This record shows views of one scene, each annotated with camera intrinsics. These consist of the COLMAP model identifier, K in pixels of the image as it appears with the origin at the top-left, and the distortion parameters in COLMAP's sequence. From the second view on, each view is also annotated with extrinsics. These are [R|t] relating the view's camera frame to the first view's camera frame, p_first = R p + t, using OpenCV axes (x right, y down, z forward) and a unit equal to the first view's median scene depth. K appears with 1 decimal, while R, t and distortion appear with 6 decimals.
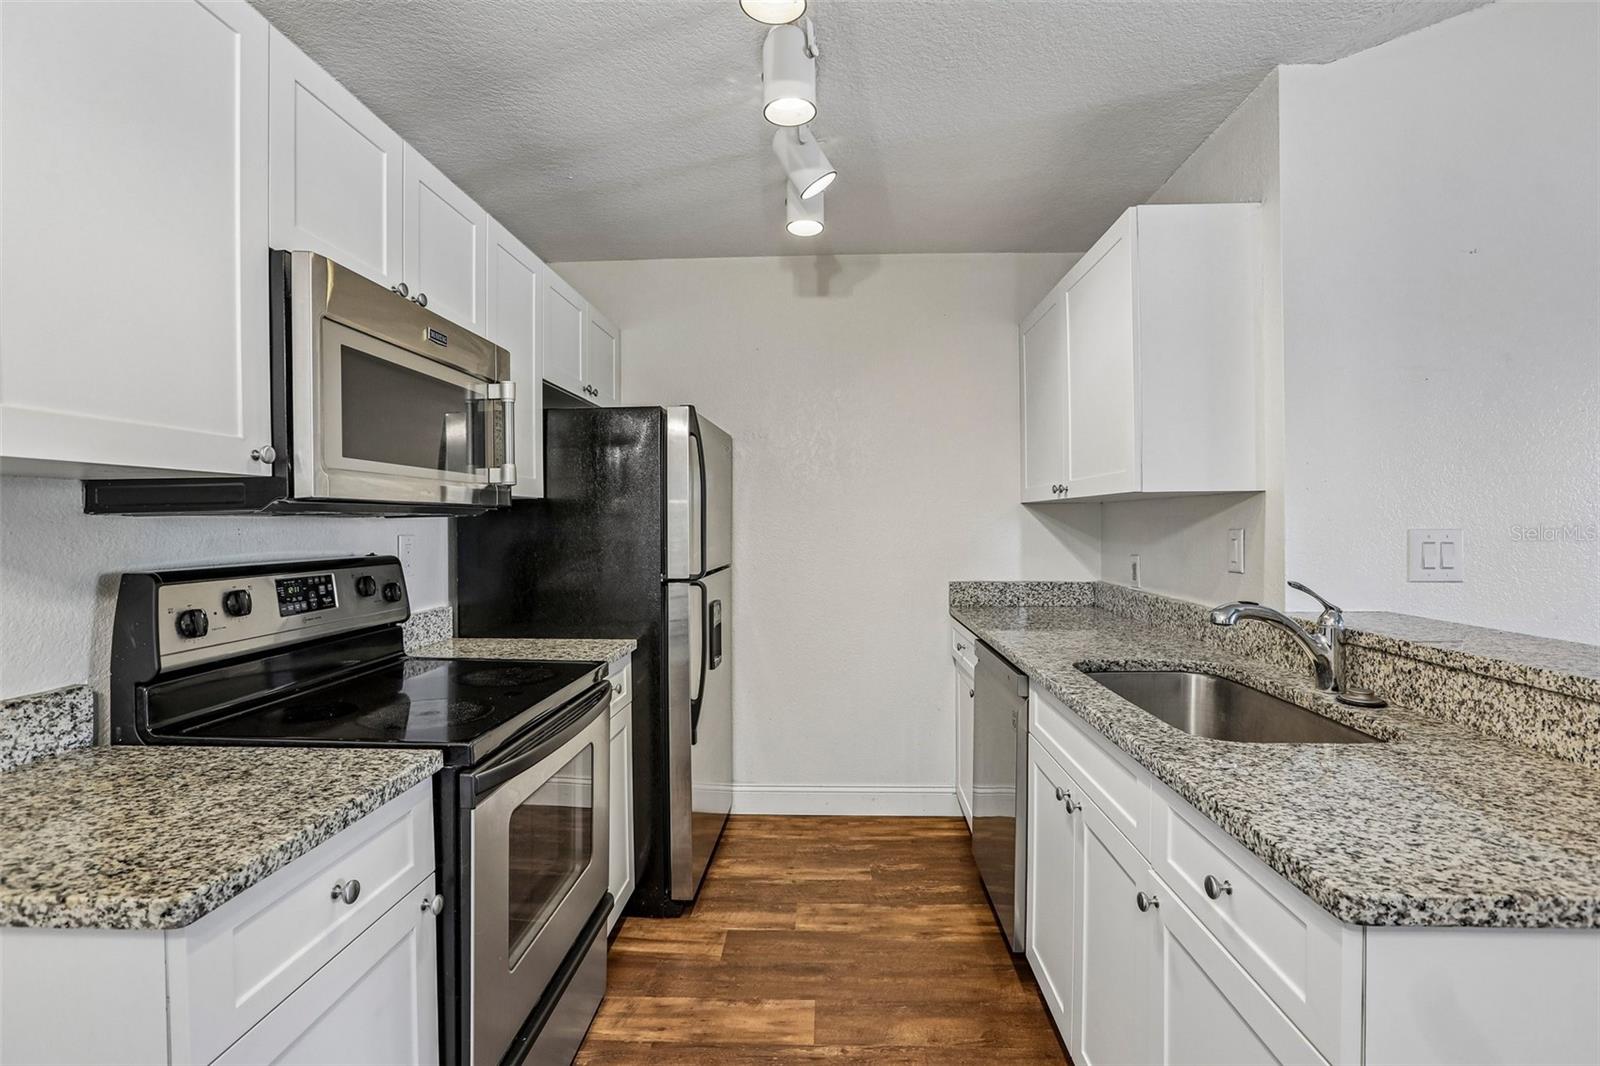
lens RADIAL K [[742.0, 0, 797.0], [0, 742.0, 530.0], [0, 0, 1]] dist [-0.046003, 0.017477]
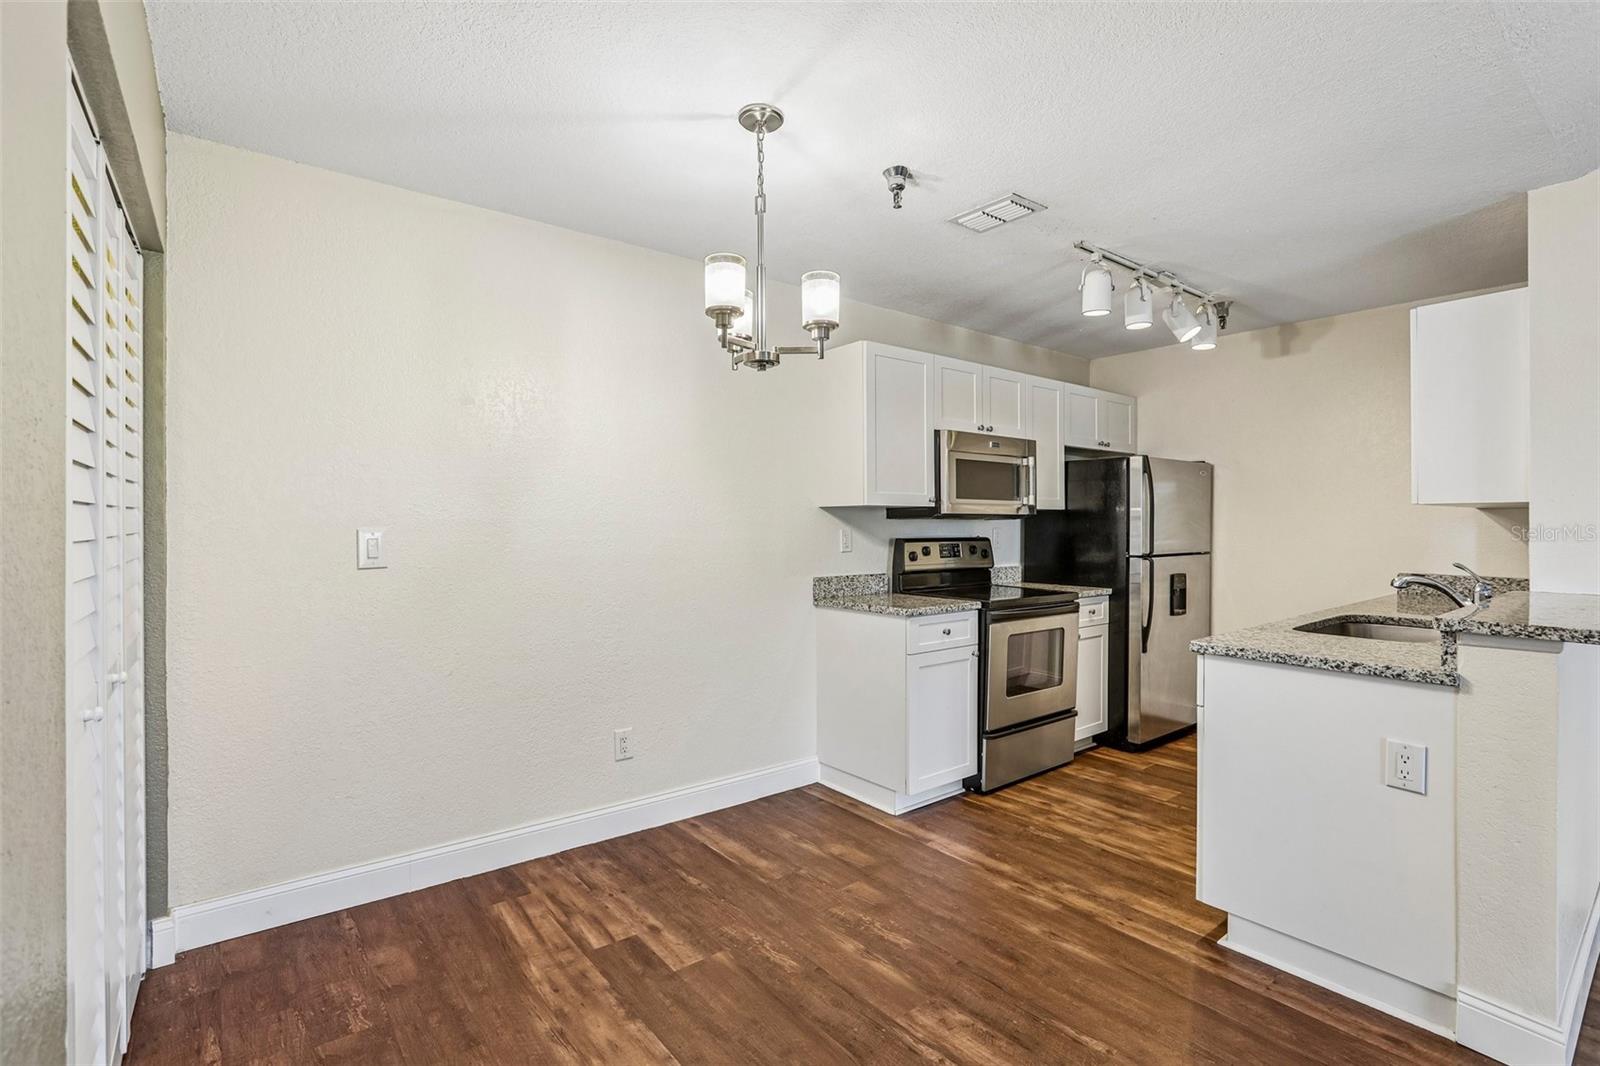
lens RADIAL K [[742.0, 0, 806.4], [0, 742.0, 527.2], [0, 0, 1]] dist [-0.046003, 0.017477]
pose [[0.663629, 0.010184, -0.747992, 0.813446], [-0.012065, 0.999923, 0.002910, 0.005121], [0.747964, 0.007094, 0.663701, -0.954566]]
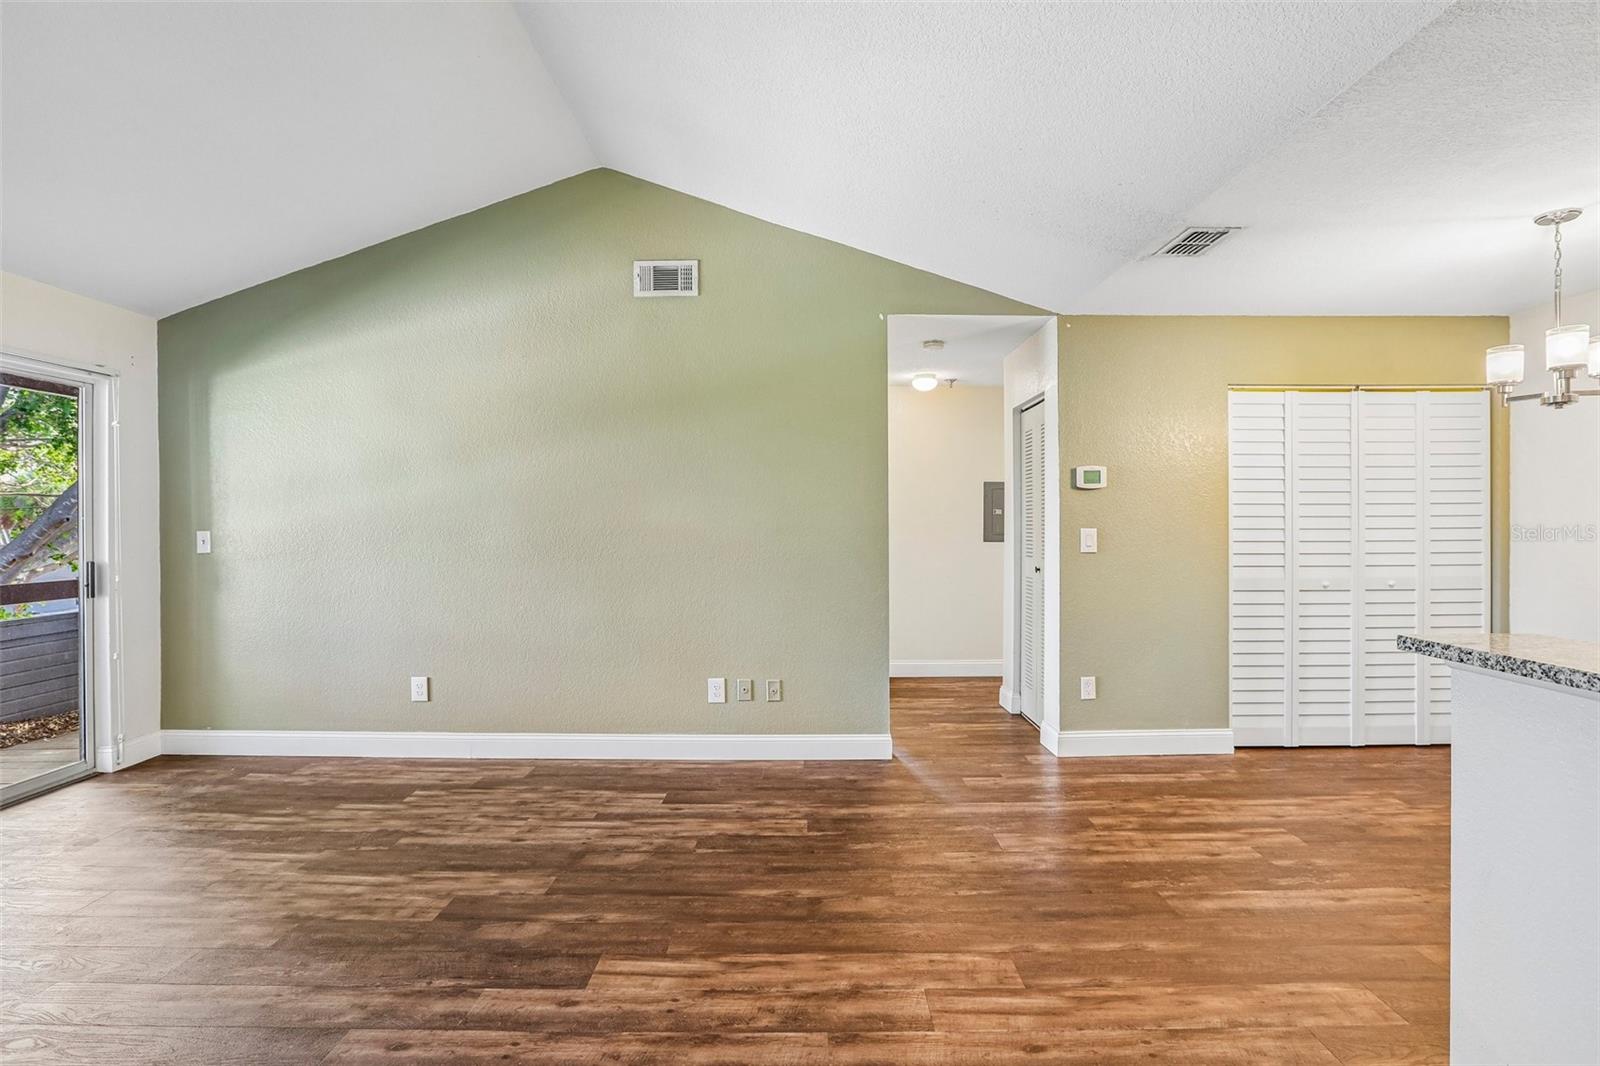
lens RADIAL K [[742.0, 0, 800.0], [0, 742.0, 515.5], [0, 0, 1]] dist [-0.046003, 0.017477]
pose [[-0.999153, 0.007826, -0.040387, 1.549903], [0.007886, 0.999968, -0.001325, -0.021645], [0.040375, -0.001642, -0.999183, 1.217001]]
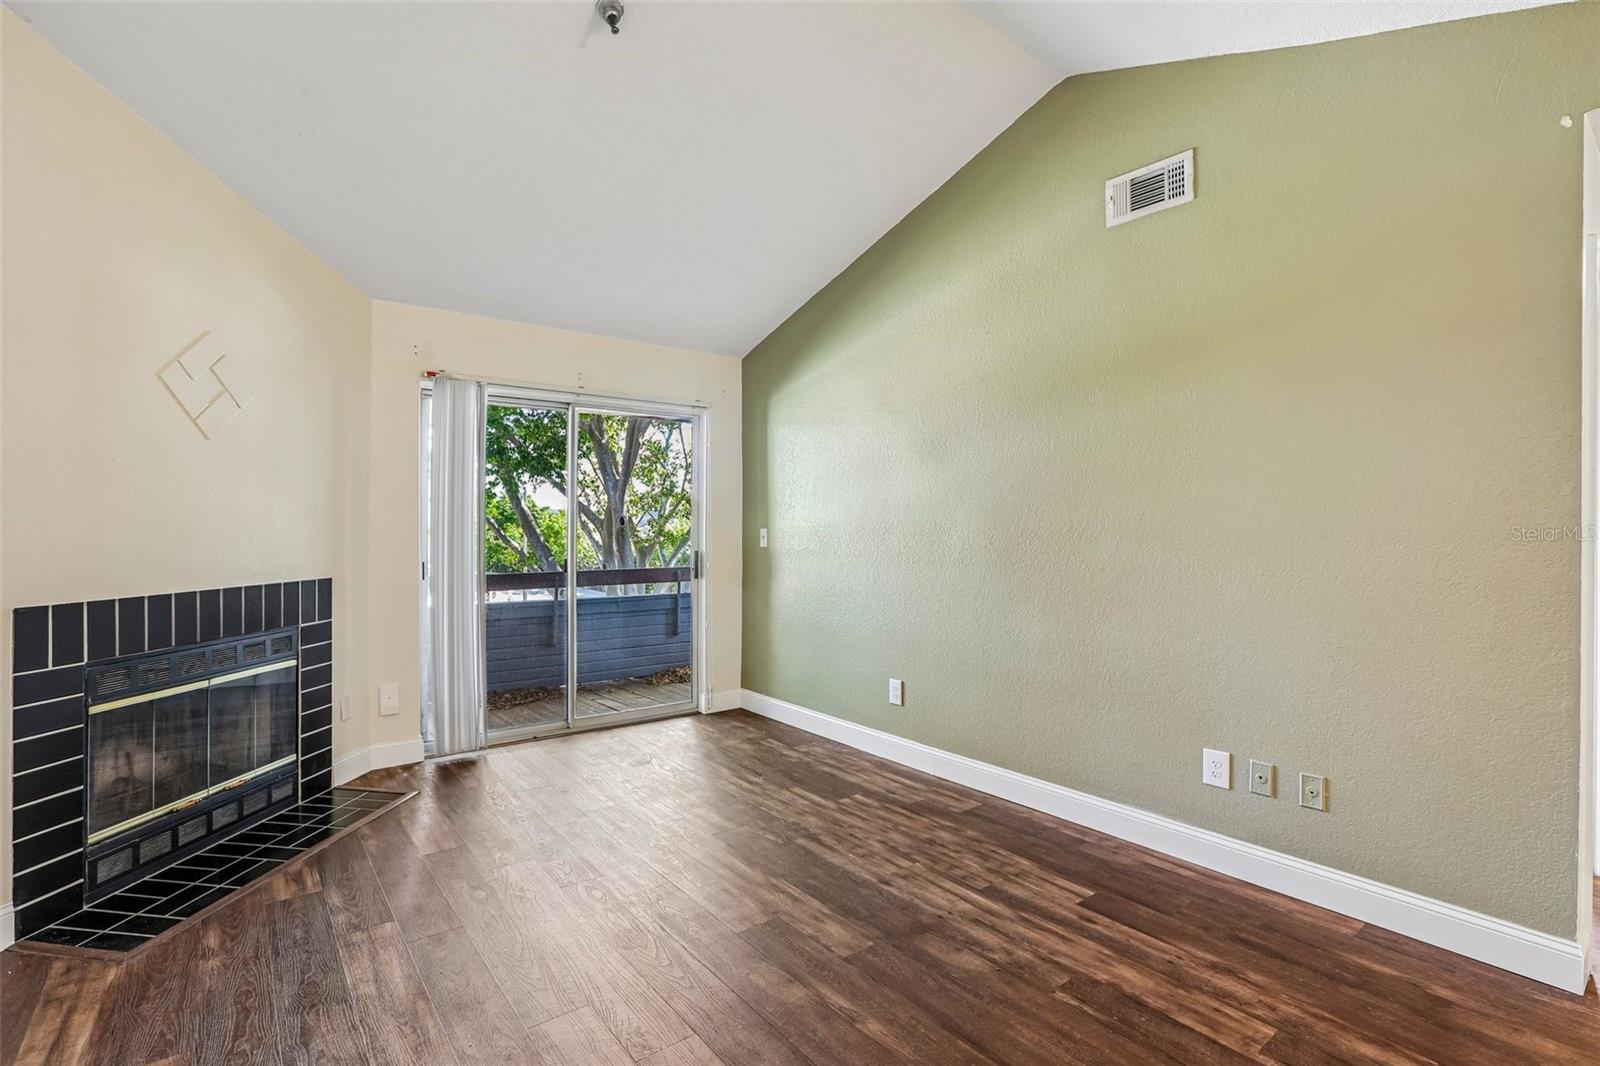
lens RADIAL K [[742.0, 0, 779.4], [0, 742.0, 531.4], [0, 0, 1]] dist [-0.046003, 0.017477]
pose [[-0.643395, -0.002381, 0.765530, 1.135530], [0.005877, 0.999950, 0.008050, -0.007714], [-0.765512, 0.009678, -0.643349, 0.622944]]
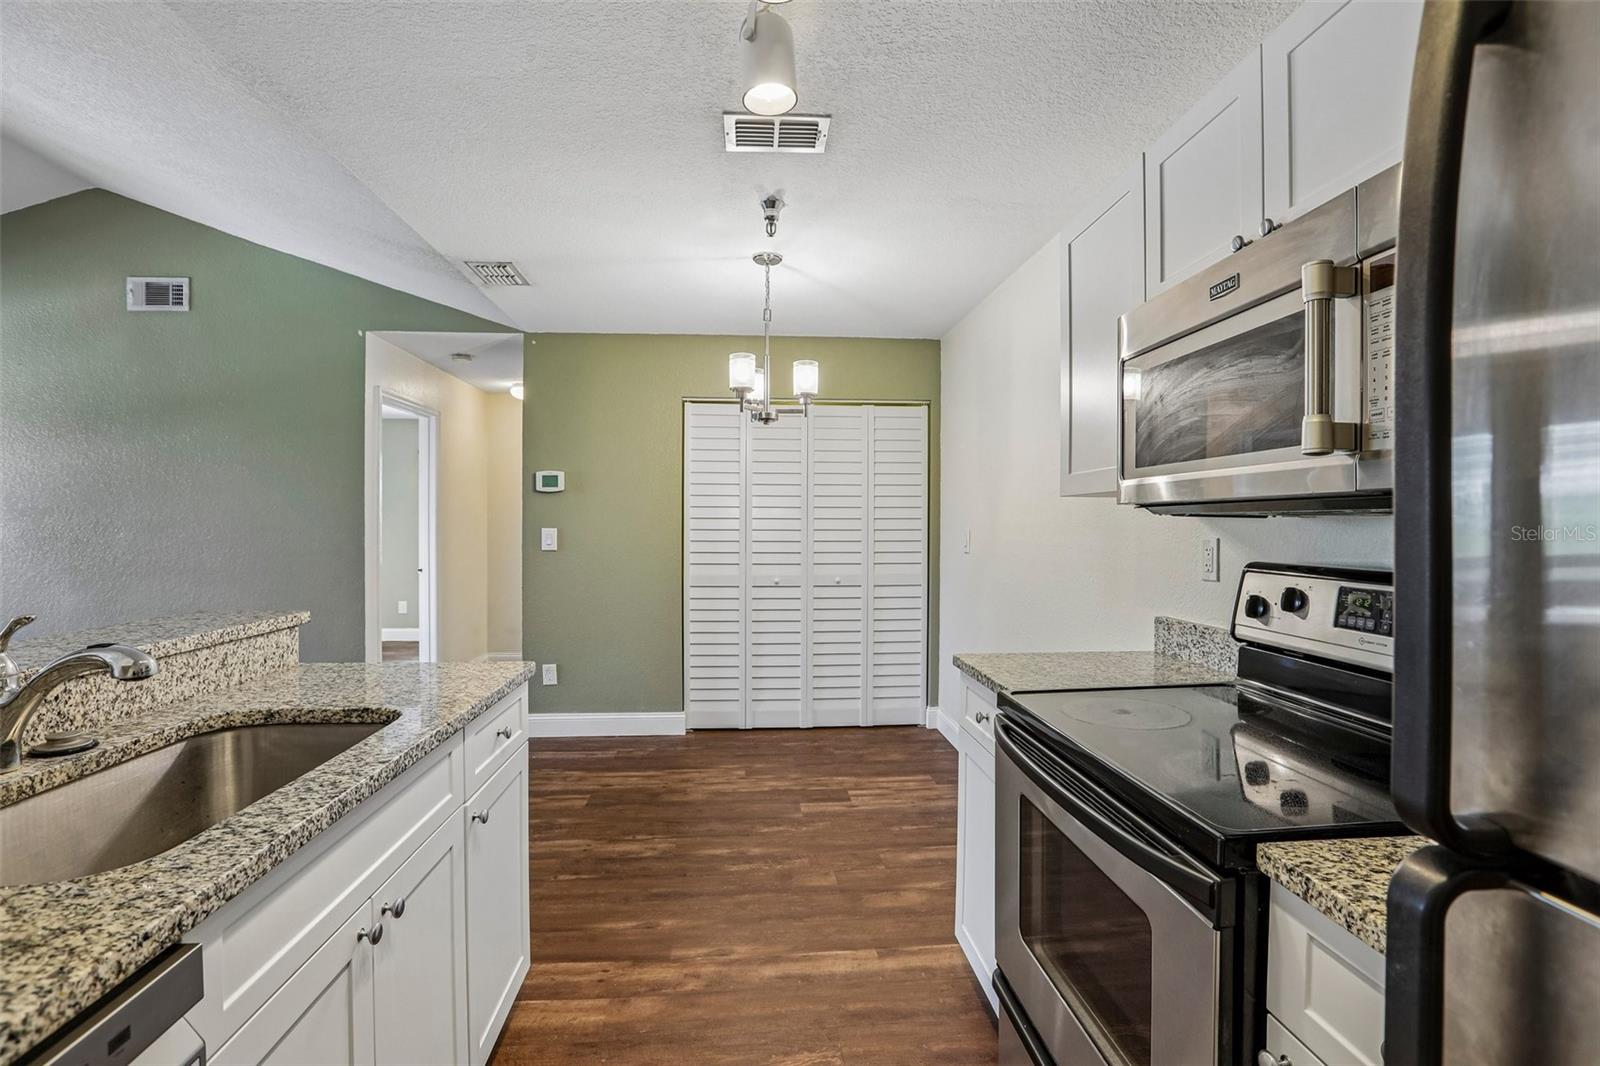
lens RADIAL K [[742.0, 0, 781.3], [0, 742.0, 524.8], [0, 0, 1]] dist [-0.046003, 0.017477]
pose [[-0.994268, 0.003832, -0.106845, 0.055202], [0.002706, 0.999939, 0.010680, -0.015248], [0.106879, 0.010330, -0.994218, 1.538963]]
